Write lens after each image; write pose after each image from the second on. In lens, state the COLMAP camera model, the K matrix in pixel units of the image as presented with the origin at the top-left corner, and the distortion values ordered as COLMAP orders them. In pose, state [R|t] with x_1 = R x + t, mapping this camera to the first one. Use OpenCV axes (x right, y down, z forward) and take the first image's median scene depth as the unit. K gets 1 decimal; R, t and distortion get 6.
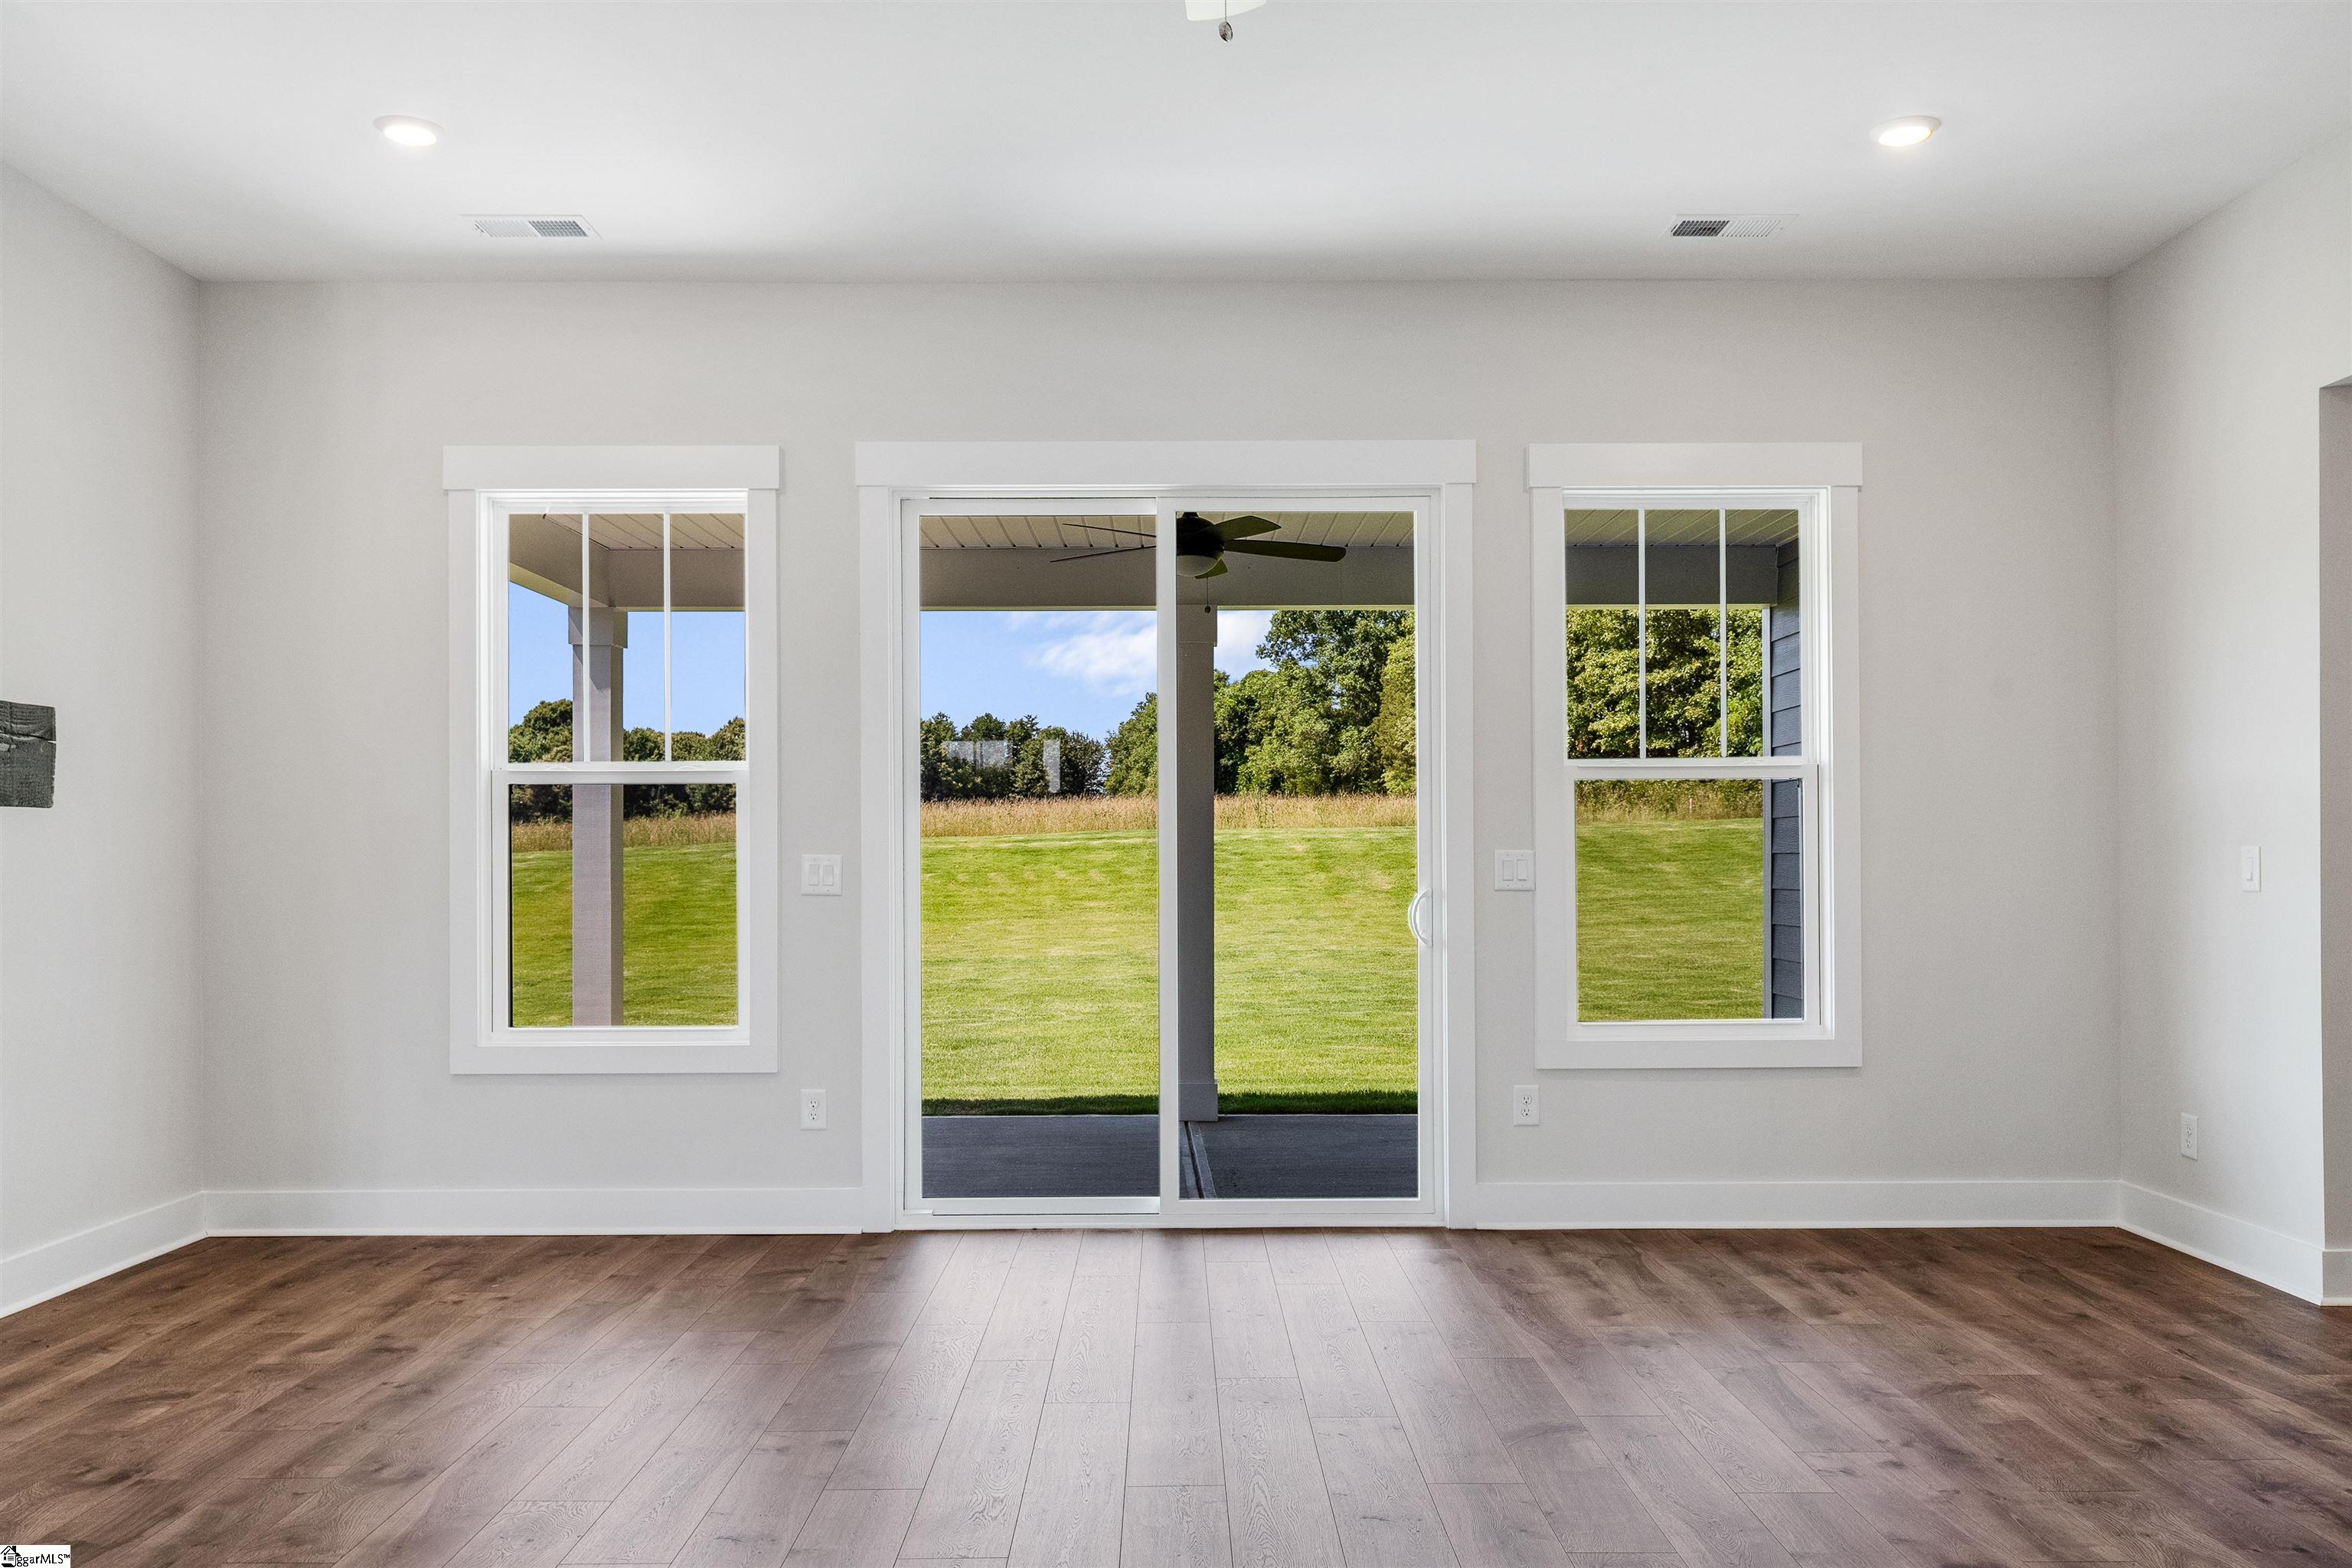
lens RADIAL K [[1790.2, 0, 1183.6], [0, 1790.2, 846.5], [0, 0, 1]] dist [0.001825, 0.007767]
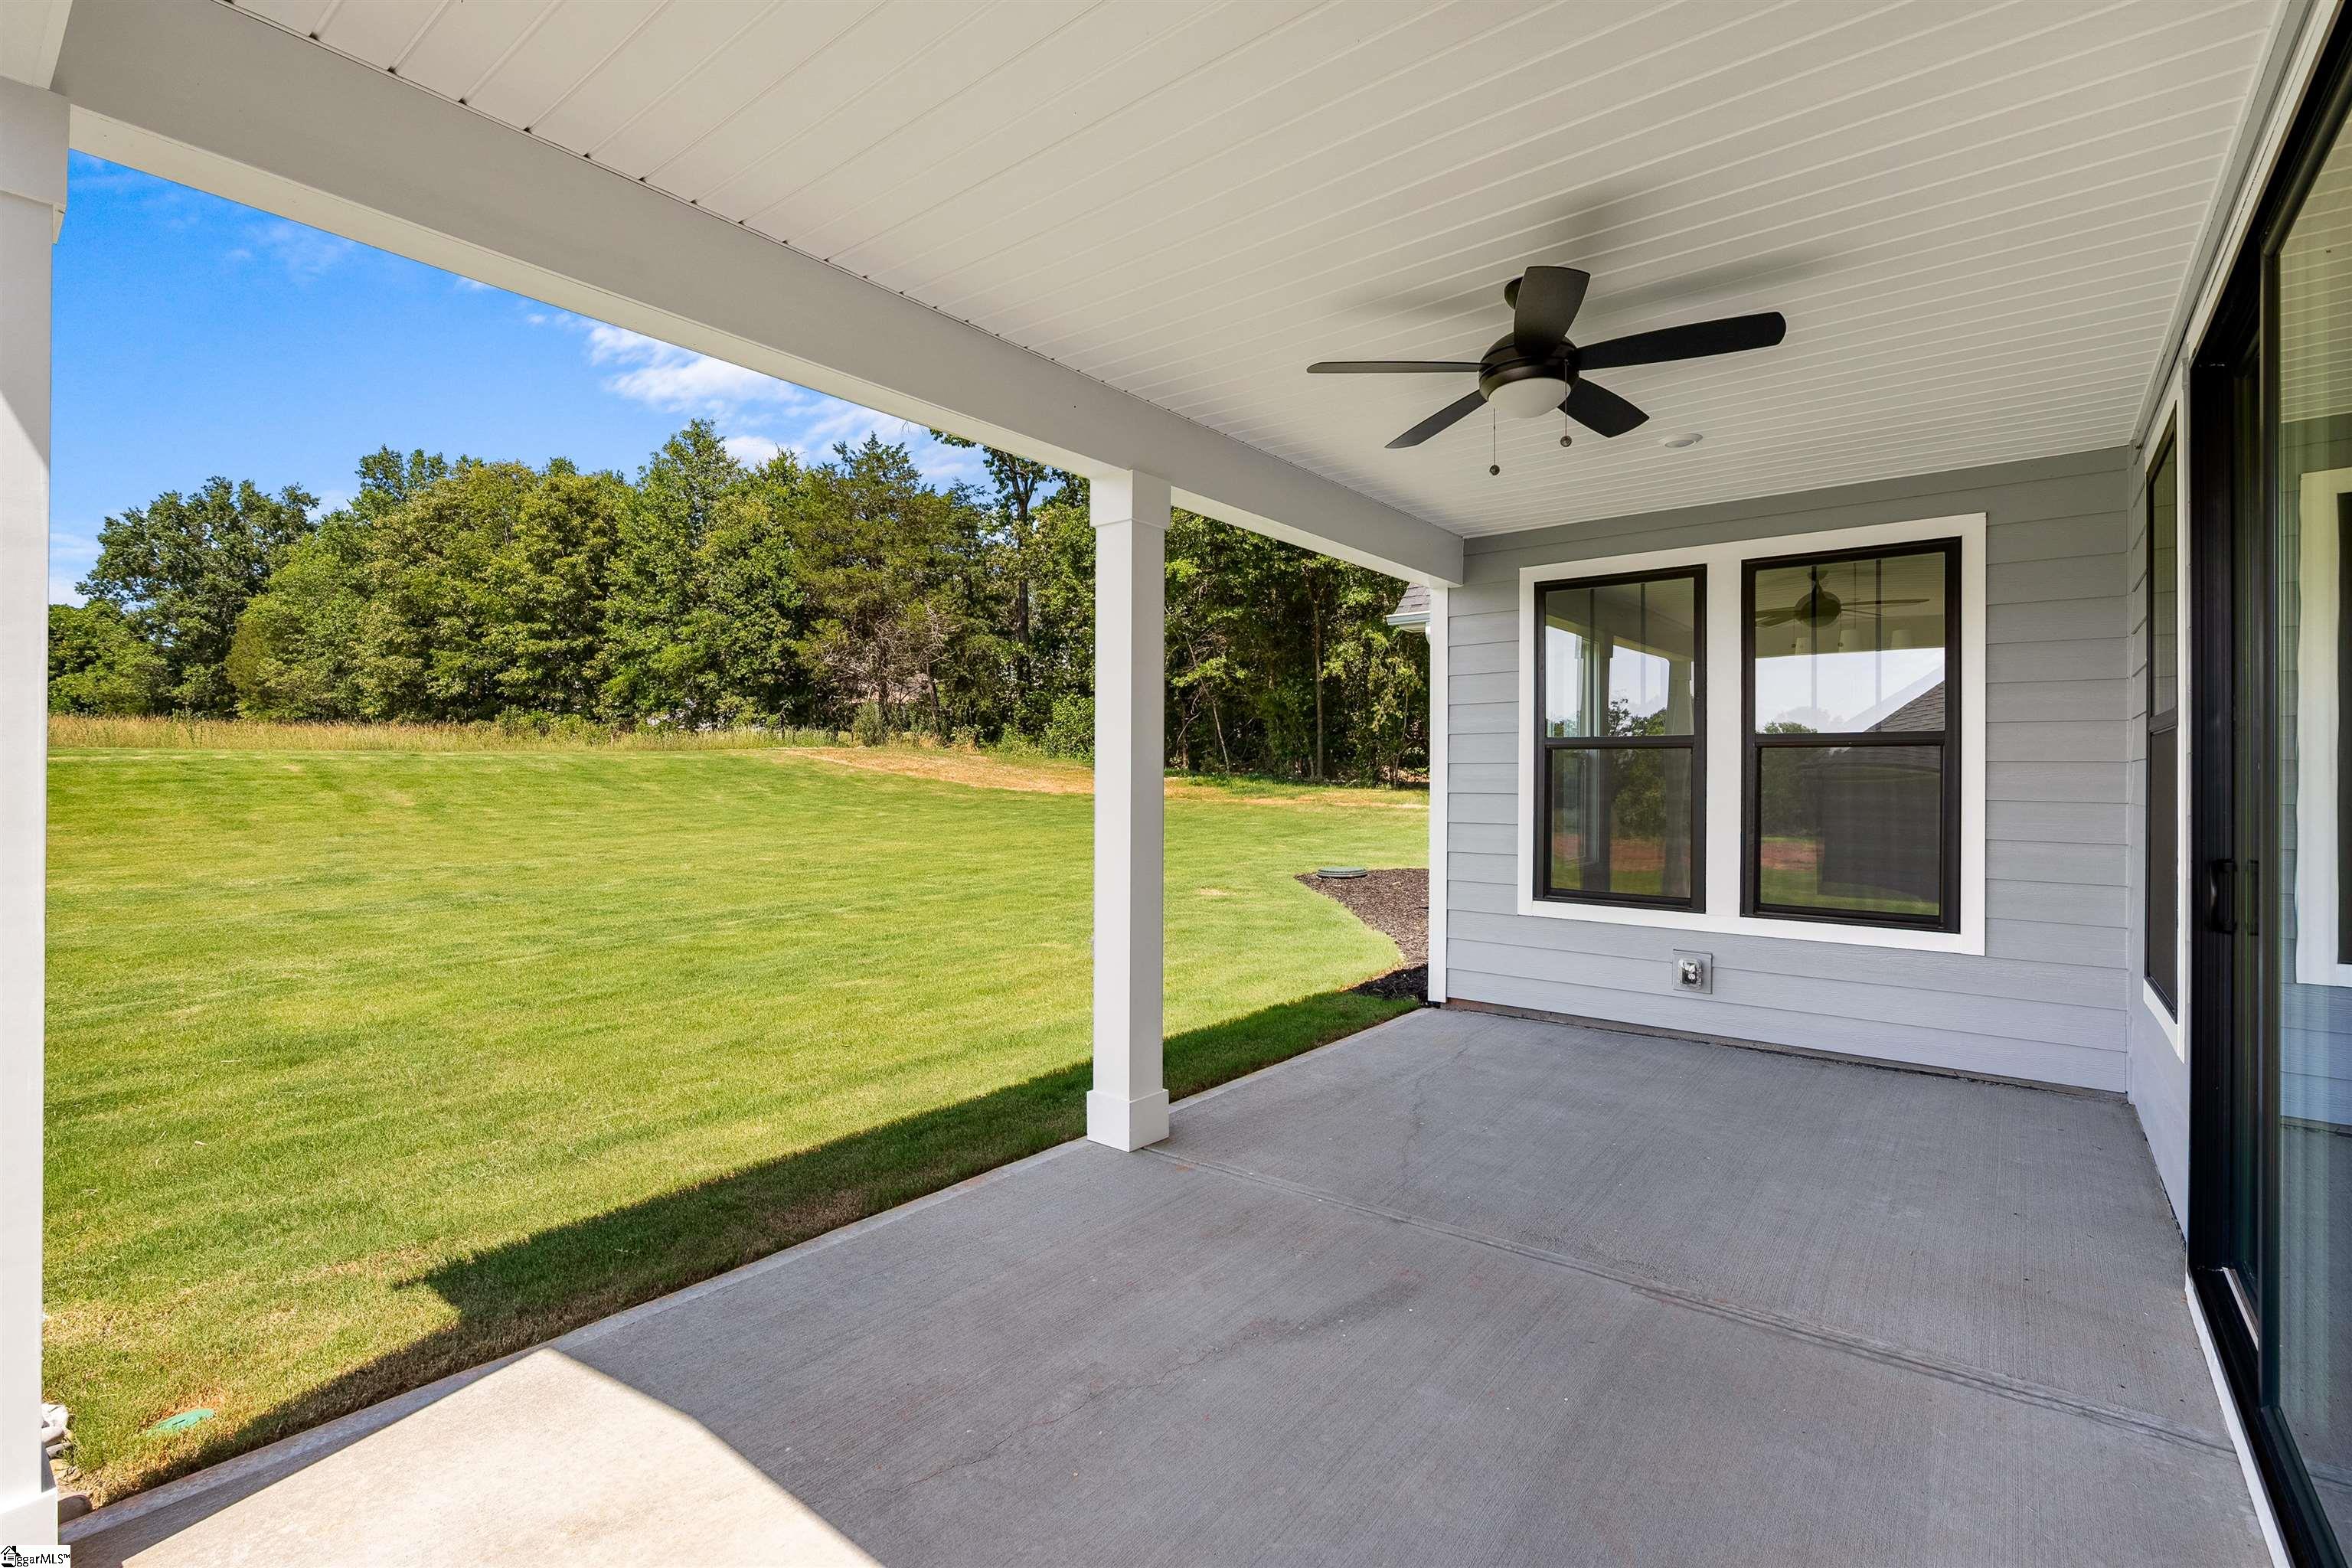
lens RADIAL K [[1059.4, 0, 1174.0], [0, 1059.4, 768.6], [0, 0, 1]] dist [-0.008200, 0.000057]
pose [[0.635184, 0.012427, 0.772261, -0.524820], [-0.011850, 0.999910, -0.006345, -0.007807], [-0.772270, -0.005121, 0.635274, 1.085043]]
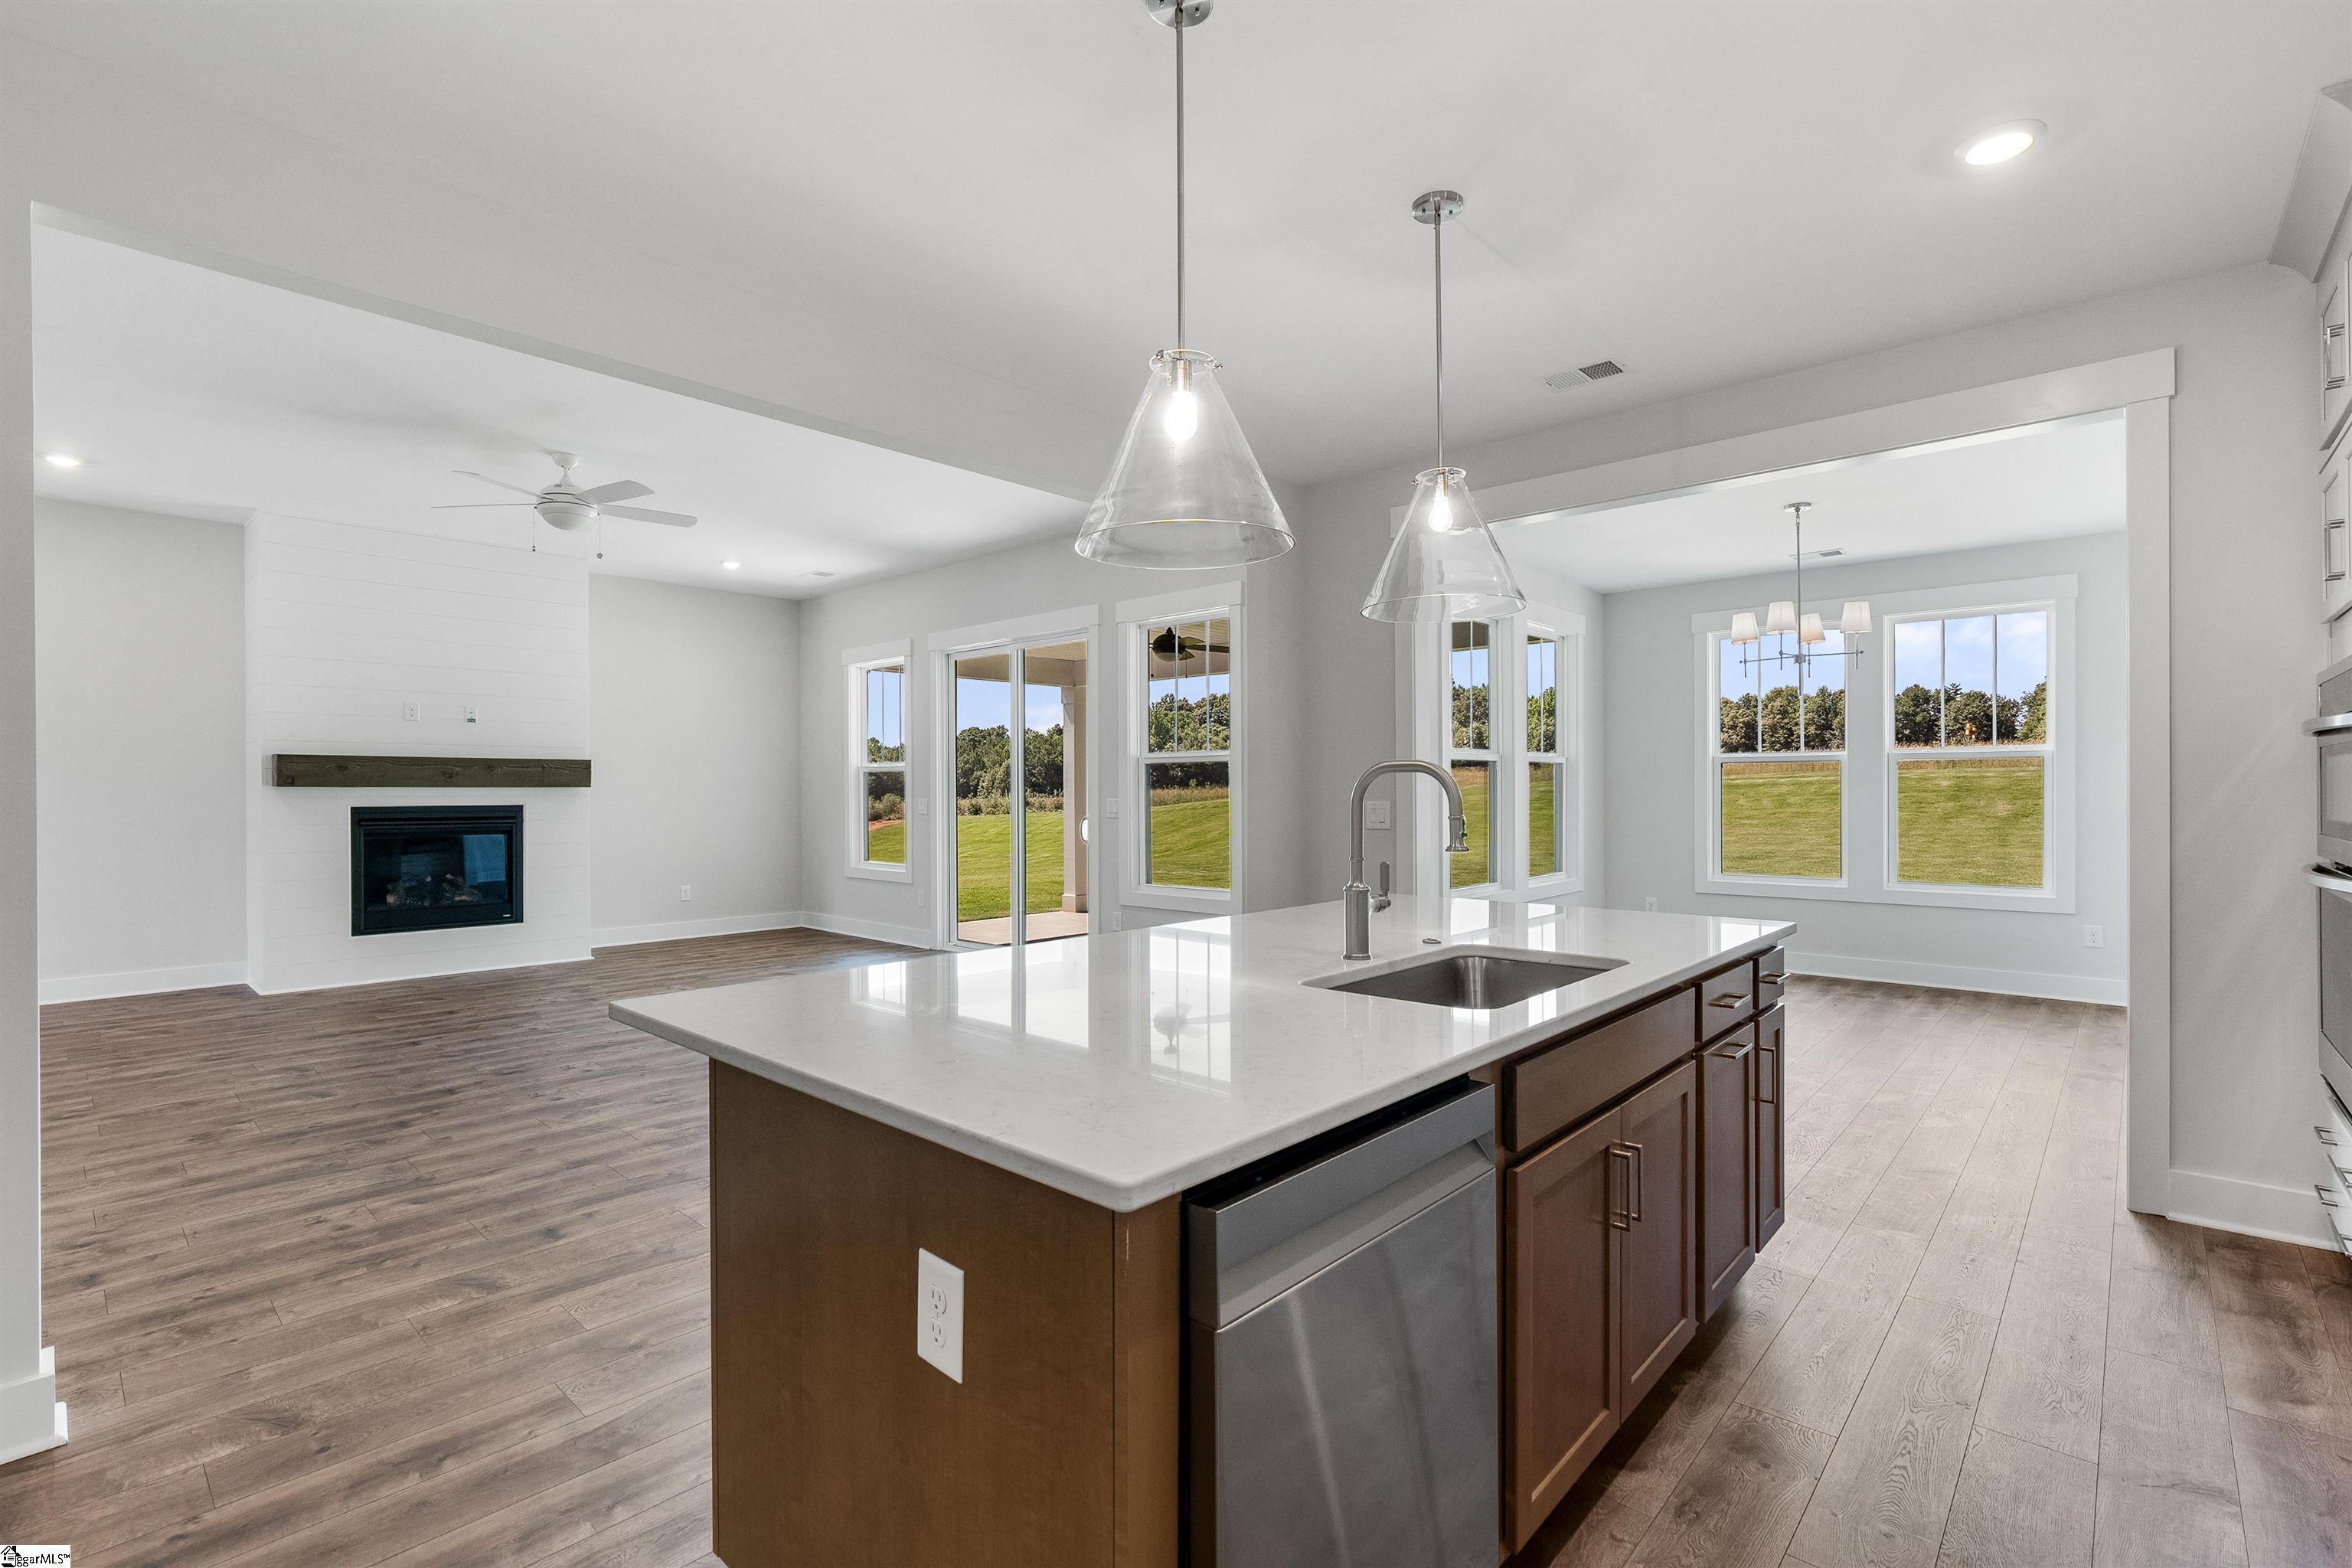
lens RADIAL K [[1059.2, 0, 1185.8], [0, 1059.2, 791.3], [0, 0, 1]] dist [-0.010414, 0.004176]
pose [[0.734558, 0.002239, -0.678542, 1.084207], [0.004866, 0.999951, 0.008568, -0.016346], [0.678528, -0.009595, 0.734512, 0.153454]]
